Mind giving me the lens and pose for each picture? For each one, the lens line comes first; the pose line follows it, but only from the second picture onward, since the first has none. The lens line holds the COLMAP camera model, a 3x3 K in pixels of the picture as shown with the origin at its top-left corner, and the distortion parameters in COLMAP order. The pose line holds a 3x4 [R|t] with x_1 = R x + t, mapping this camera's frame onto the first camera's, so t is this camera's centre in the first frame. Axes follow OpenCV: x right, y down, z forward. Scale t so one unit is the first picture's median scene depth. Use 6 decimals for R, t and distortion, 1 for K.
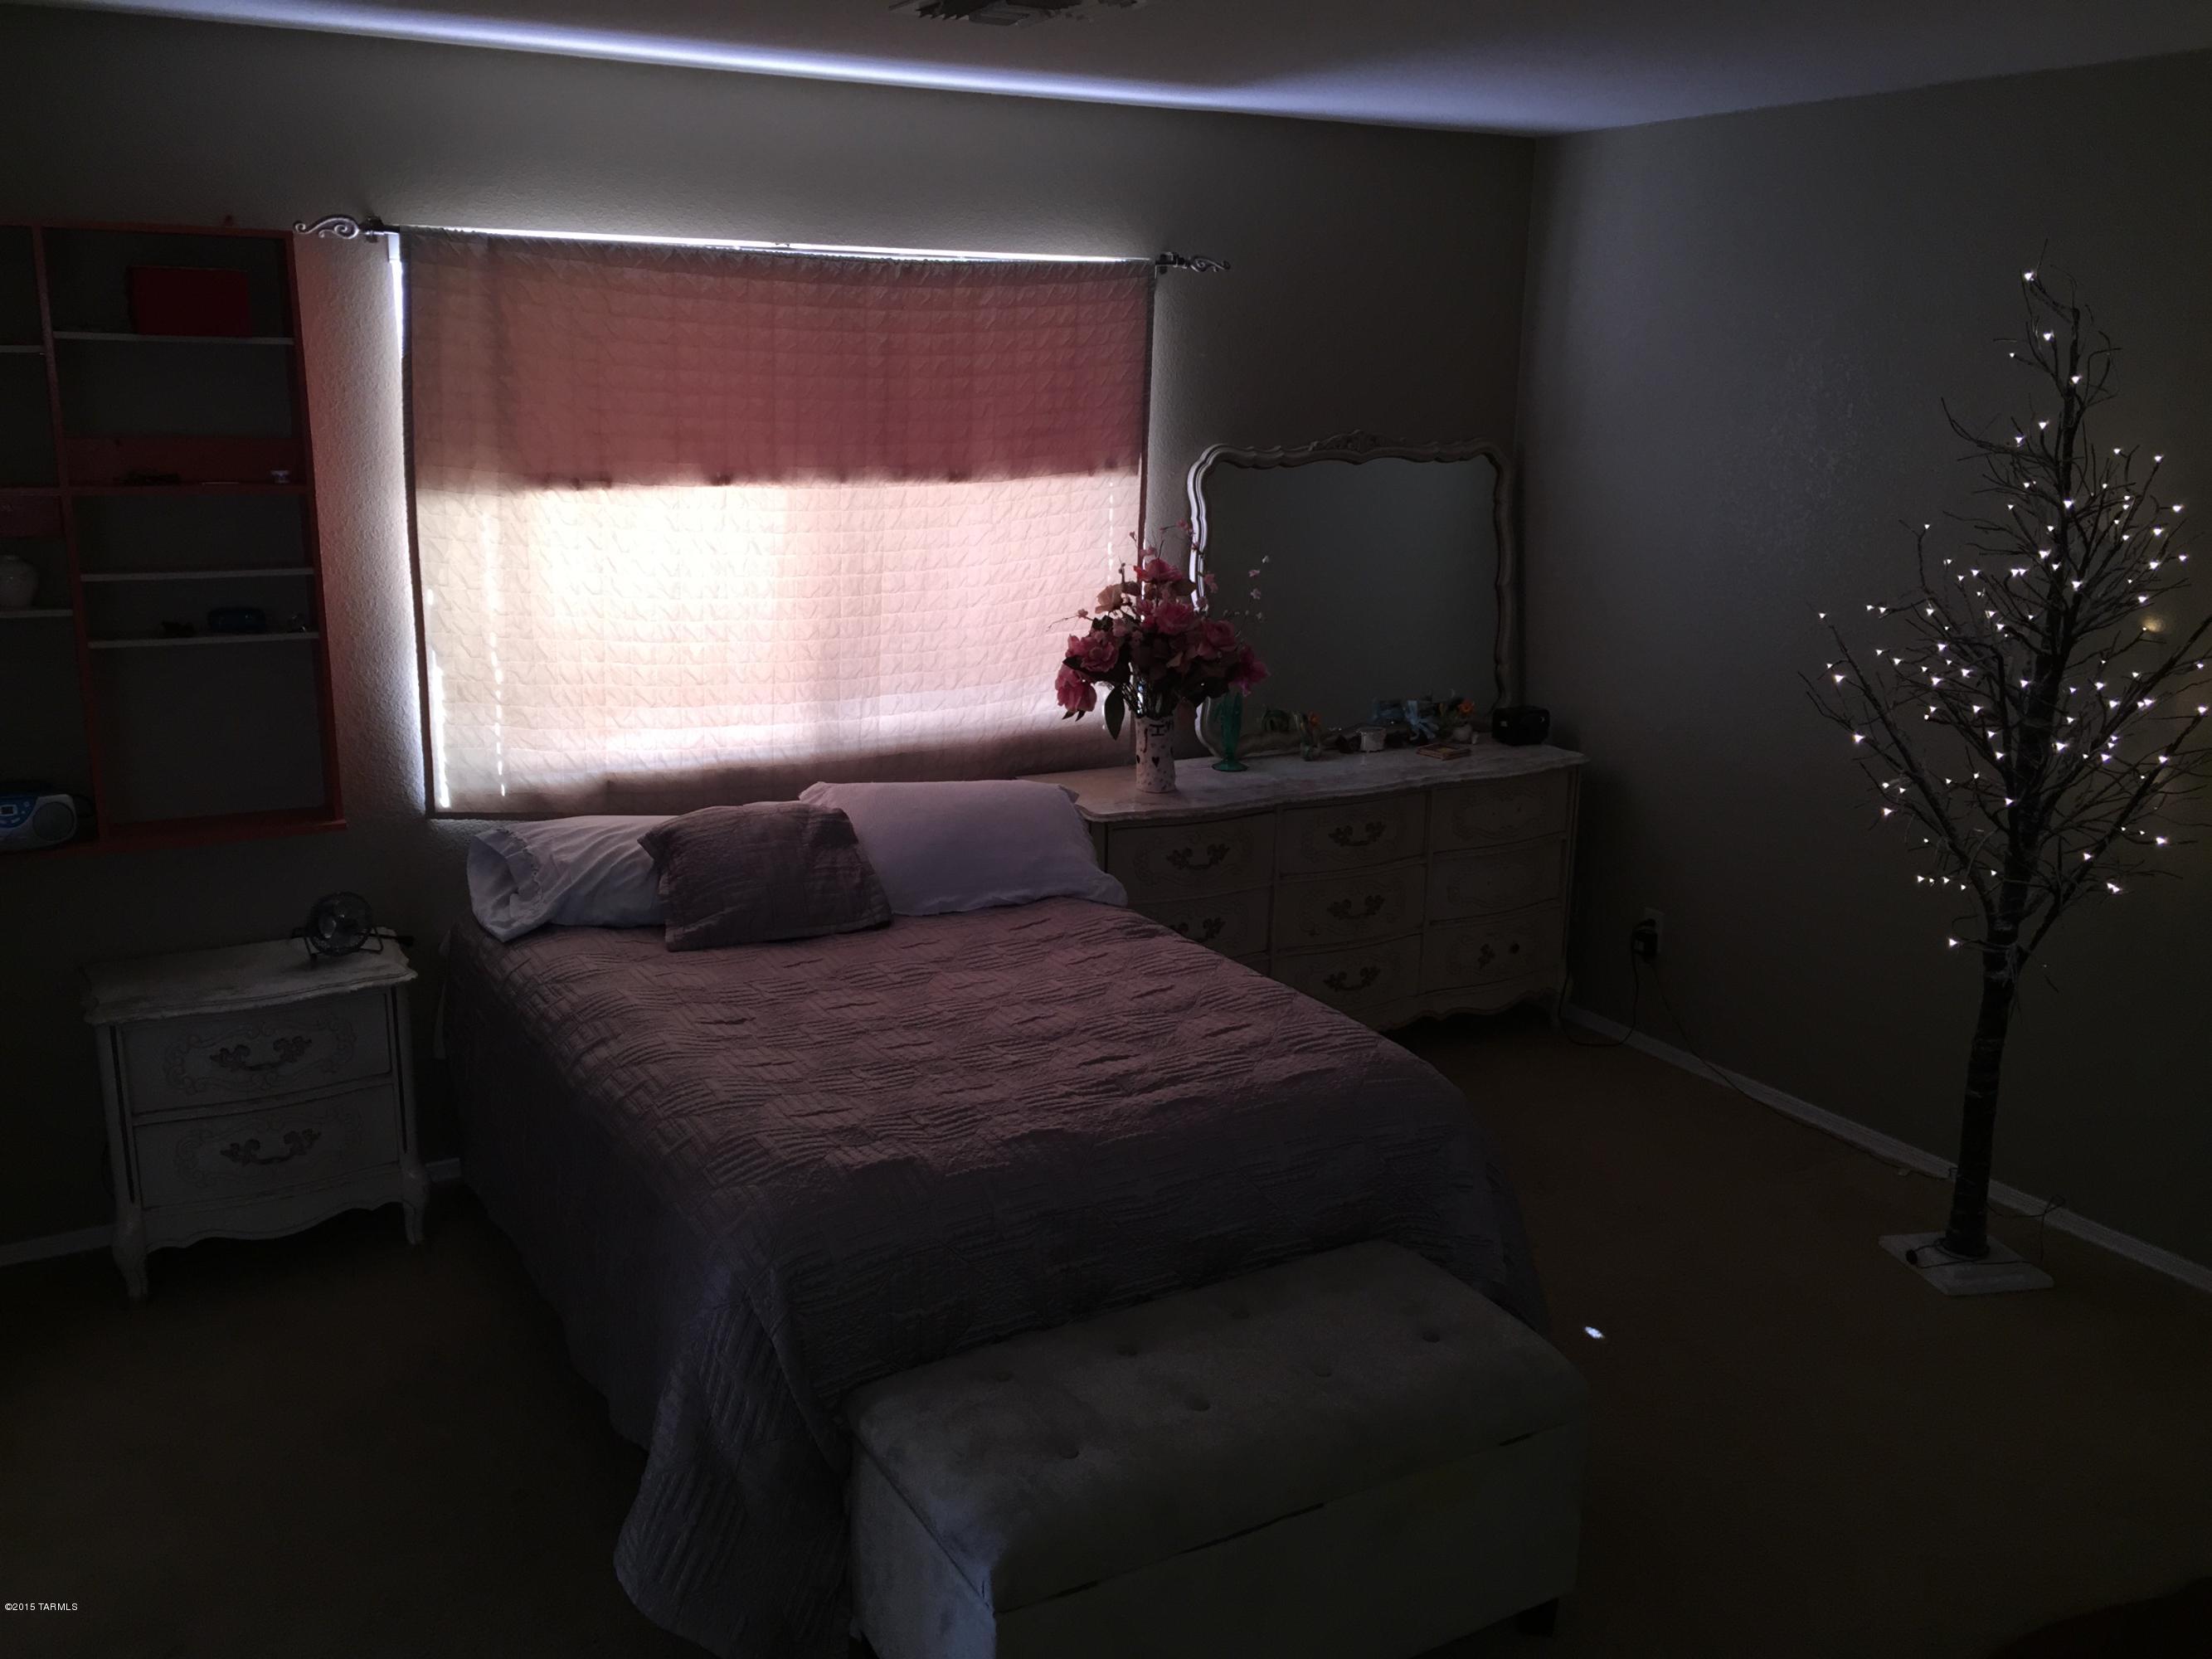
lens RADIAL K [[1863.2, 0, 1106.0], [0, 1863.2, 829.5], [0, 0, 1]] dist [0.004933, -0.003482]
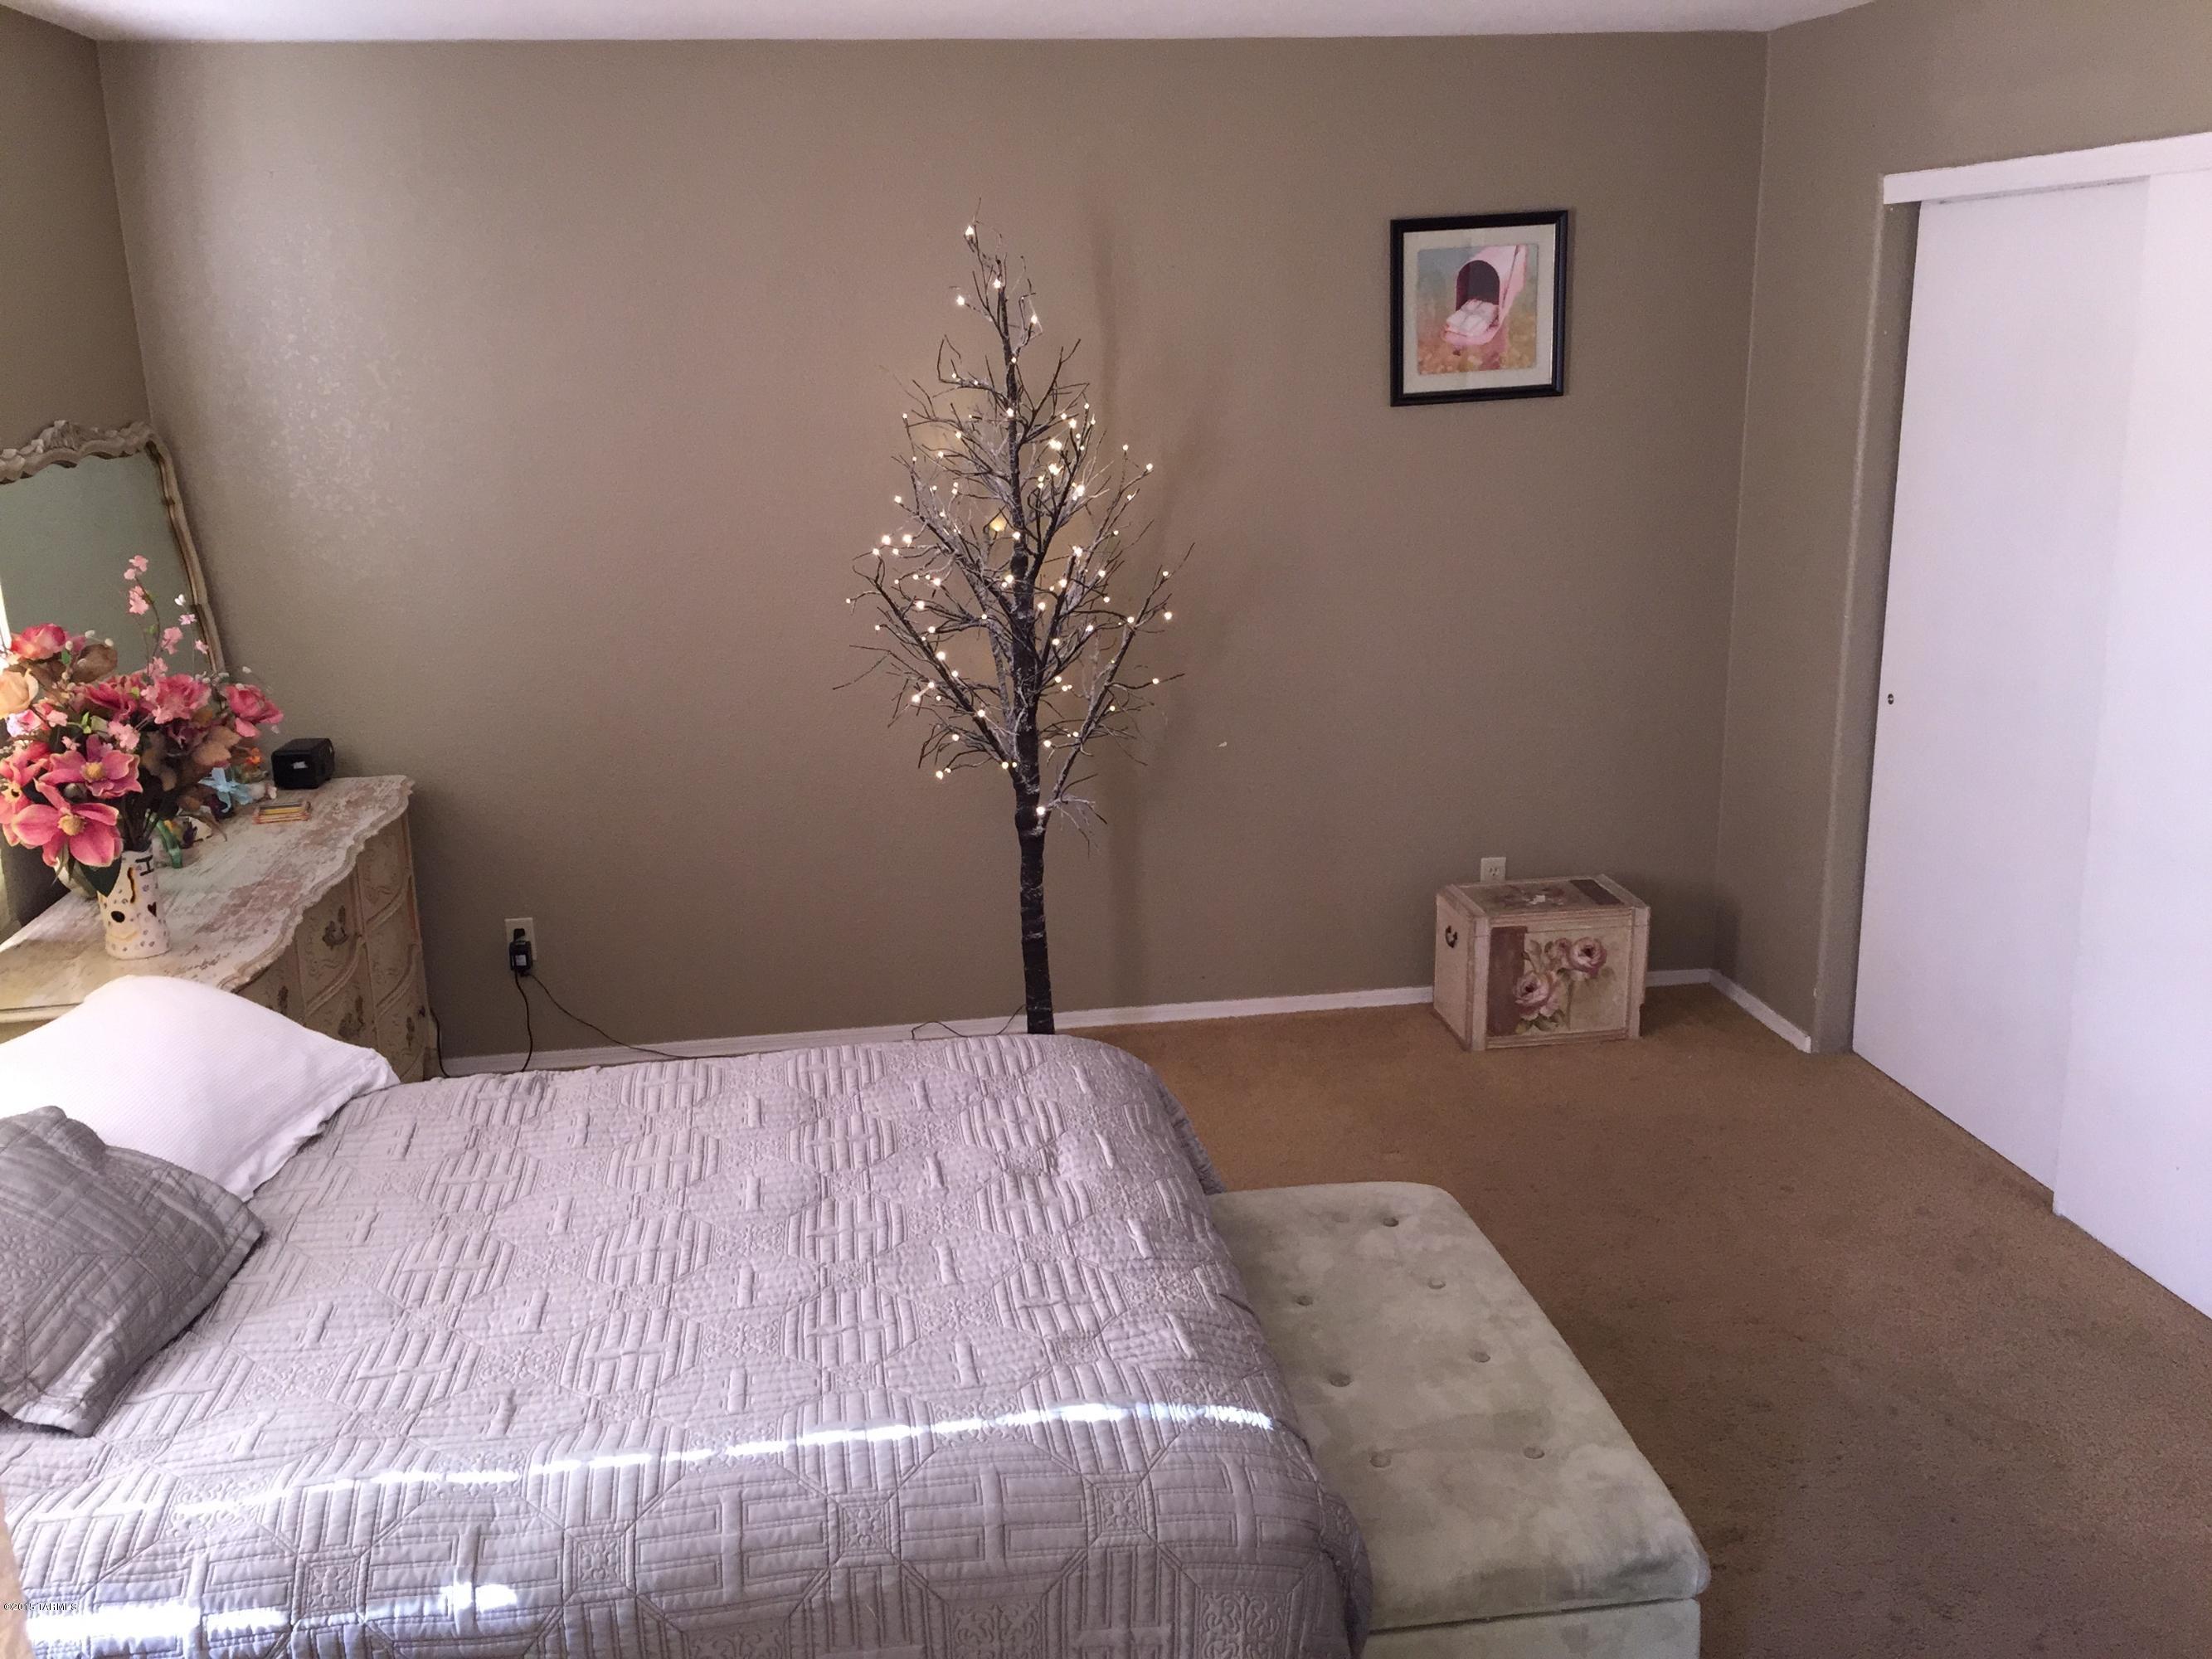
lens RADIAL K [[1863.2, 0, 1106.0], [0, 1863.2, 829.5], [0, 0, 1]] dist [0.004933, -0.003482]
pose [[0.359610, -0.263611, 0.895092, -0.516065], [0.248970, 0.951595, 0.180226, -0.114876], [-0.899275, 0.158040, 0.407834, 0.445980]]
